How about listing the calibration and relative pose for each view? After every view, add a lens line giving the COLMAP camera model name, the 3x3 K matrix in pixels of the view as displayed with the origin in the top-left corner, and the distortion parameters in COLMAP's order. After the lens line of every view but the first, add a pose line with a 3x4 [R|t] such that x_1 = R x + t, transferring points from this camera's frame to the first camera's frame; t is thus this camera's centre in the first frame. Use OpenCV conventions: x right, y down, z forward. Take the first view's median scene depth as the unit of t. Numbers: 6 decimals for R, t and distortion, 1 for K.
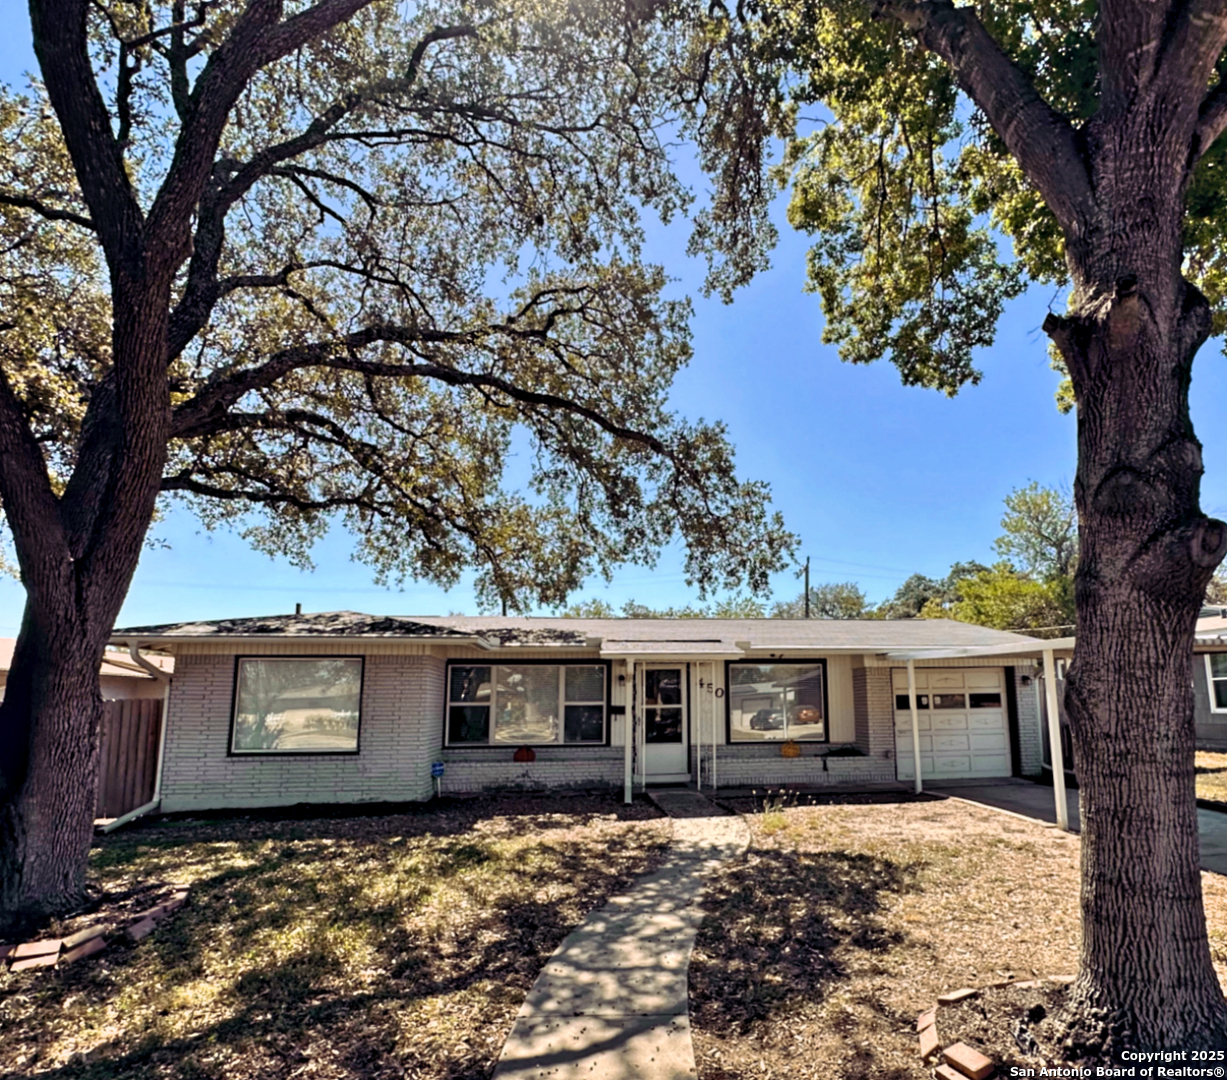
lens RADIAL K [[1142.7, 0, 613.5], [0, 1142.7, 540.0], [0, 0, 1]] dist [-0.017584, 0.227223]
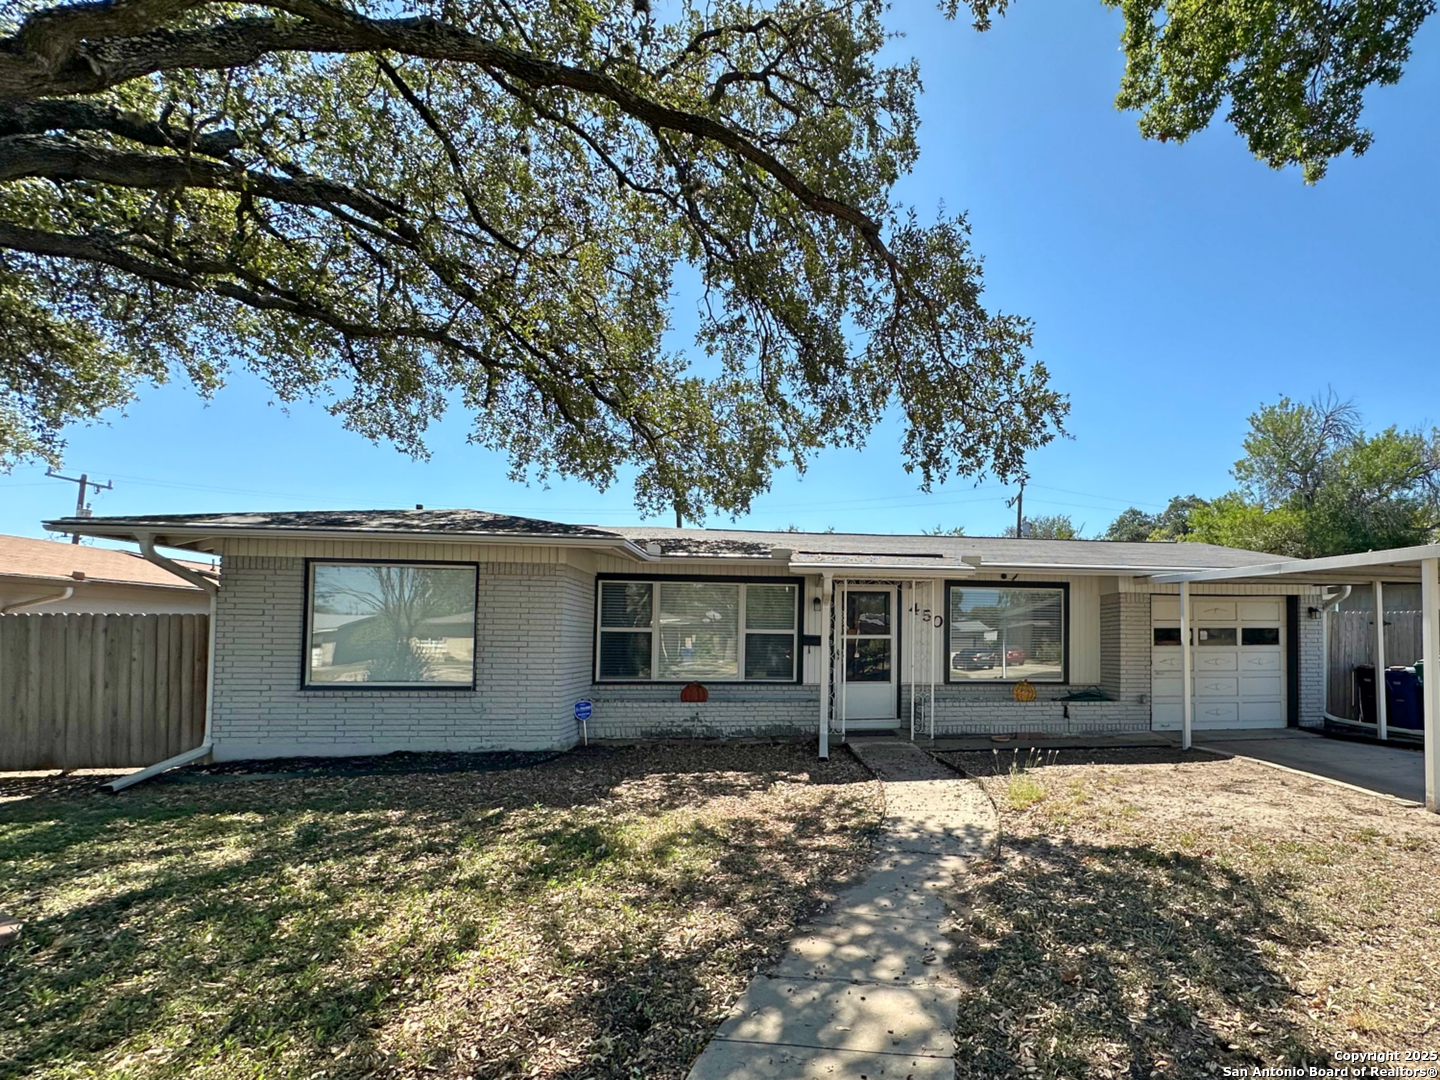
lens RADIAL K [[1182.9, 0, 720.0], [0, 1182.9, 540.0], [0, 0, 1]] dist [-0.000451, 0.143039]
pose [[0.997109, 0.006720, -0.075683, 0.002290], [-0.002249, 0.998255, 0.059006, 0.038519], [0.075948, -0.058665, 0.995385, 0.221318]]
